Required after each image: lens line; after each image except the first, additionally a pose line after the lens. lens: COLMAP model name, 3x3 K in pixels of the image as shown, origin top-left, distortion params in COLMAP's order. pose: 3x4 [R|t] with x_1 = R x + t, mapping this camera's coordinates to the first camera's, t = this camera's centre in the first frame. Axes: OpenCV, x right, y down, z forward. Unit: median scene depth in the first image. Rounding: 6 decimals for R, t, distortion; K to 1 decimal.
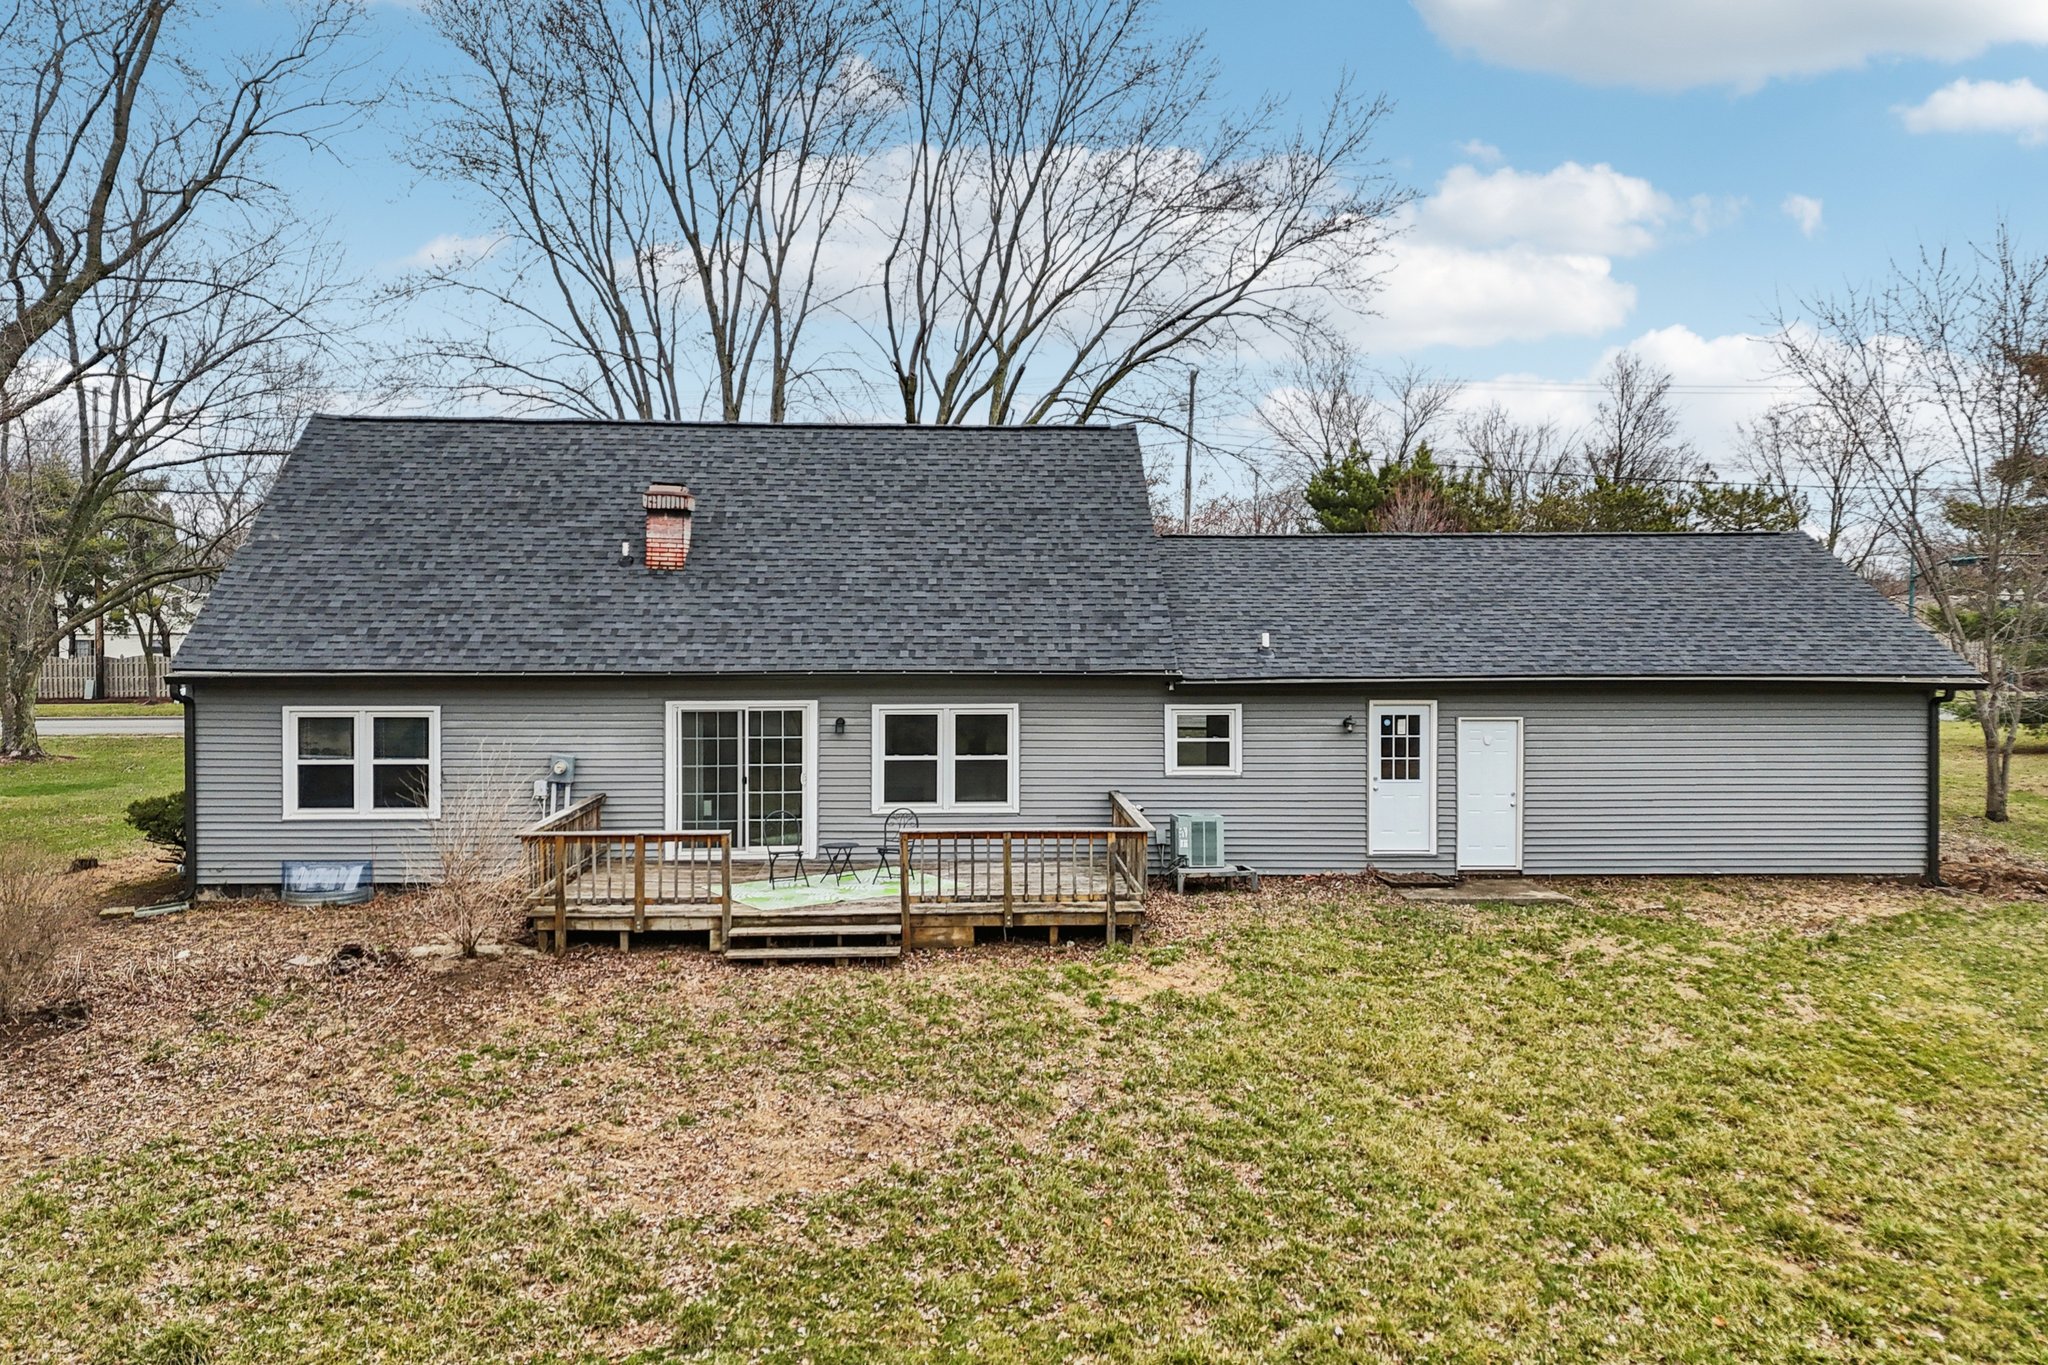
lens RADIAL K [[1526.4, 0, 1020.1], [0, 1526.4, 629.4], [0, 0, 1]] dist [0.122228, -0.167877]
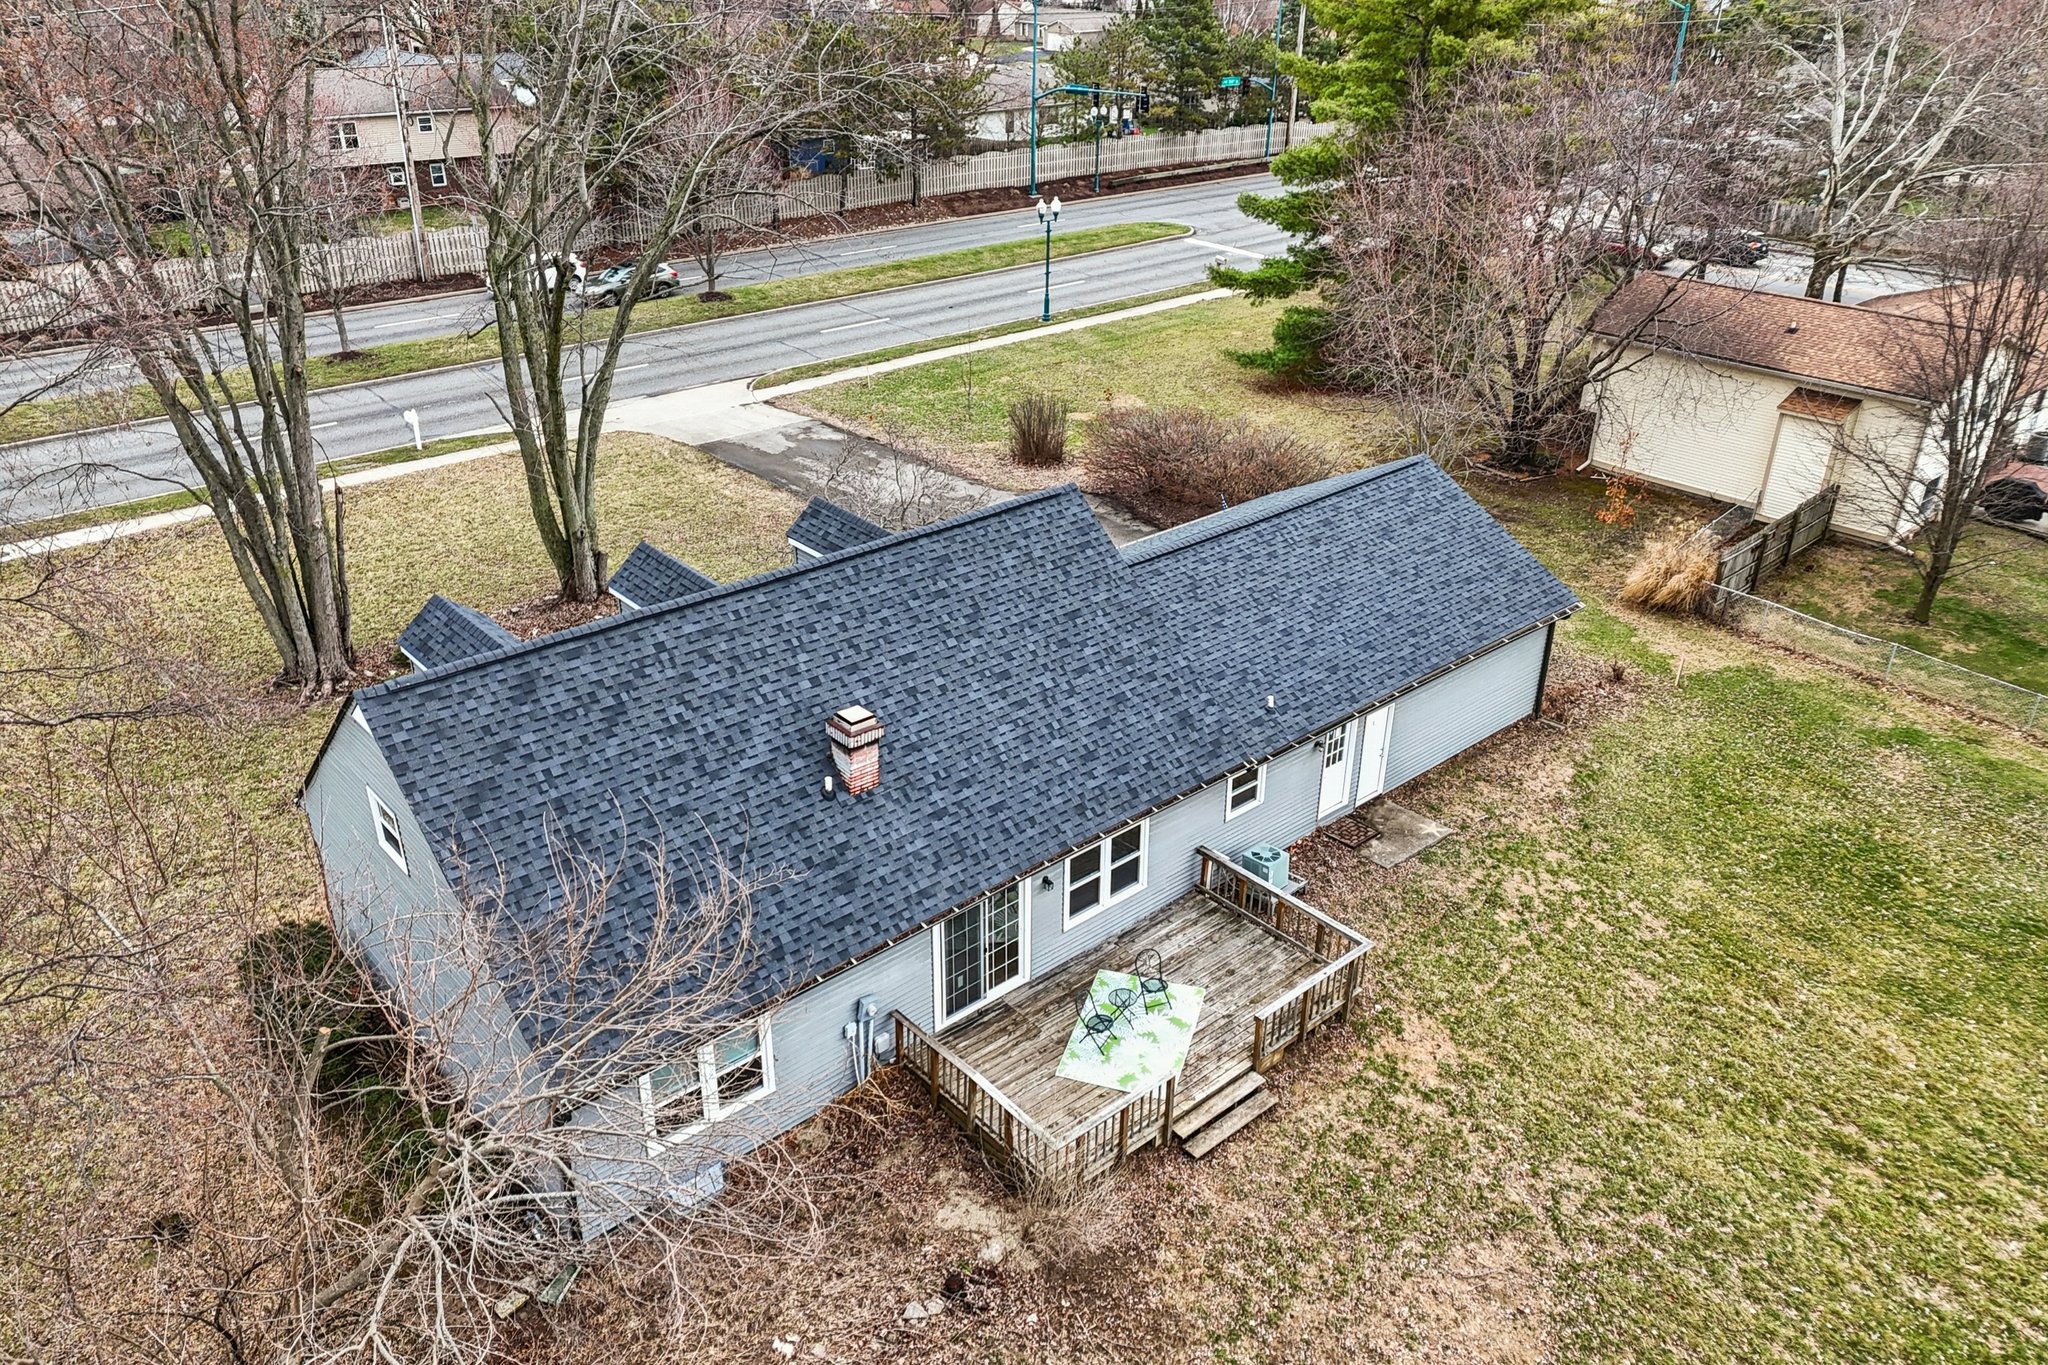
lens RADIAL K [[1494.8, 0, 1024.0], [0, 1494.8, 682.5], [0, 0, 1]] dist [0.090700, -0.001366]
pose [[0.777380, -0.281113, 0.562722, -0.741888], [-0.000210, 0.894469, 0.447131, -0.596959], [-0.629031, -0.347709, 0.695283, 0.249315]]
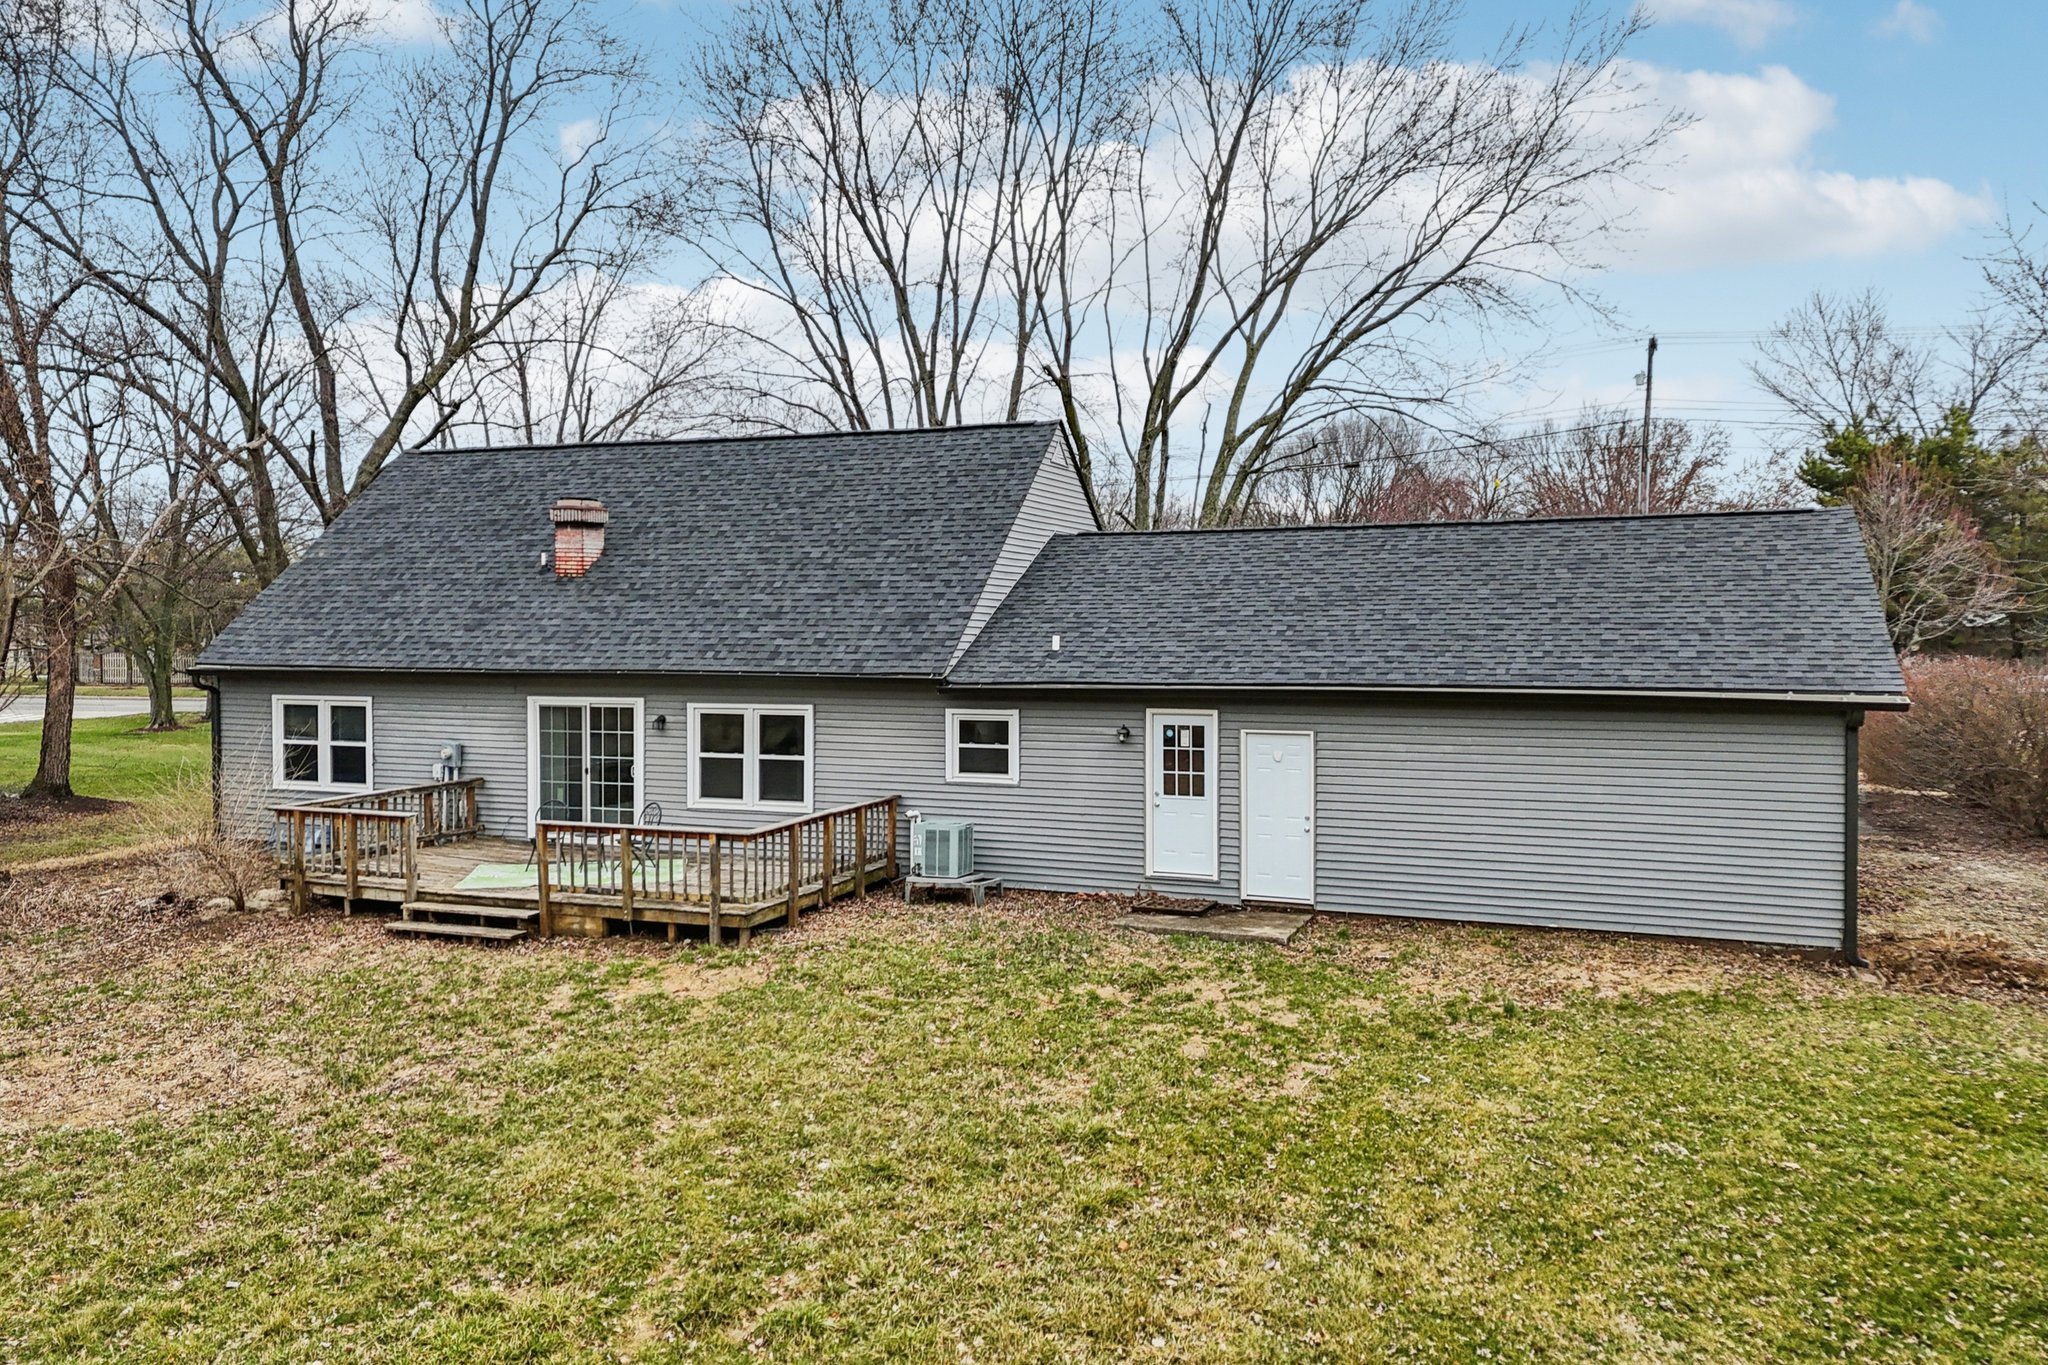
lens RADIAL K [[1526.4, 0, 1020.1], [0, 1526.4, 629.4], [0, 0, 1]] dist [0.122228, -0.167877]
pose [[0.911554, -0.000352, -0.411180, 0.540961], [-0.000045, 1.000000, -0.000955, -0.000394], [0.411180, 0.000889, 0.911554, 0.134275]]
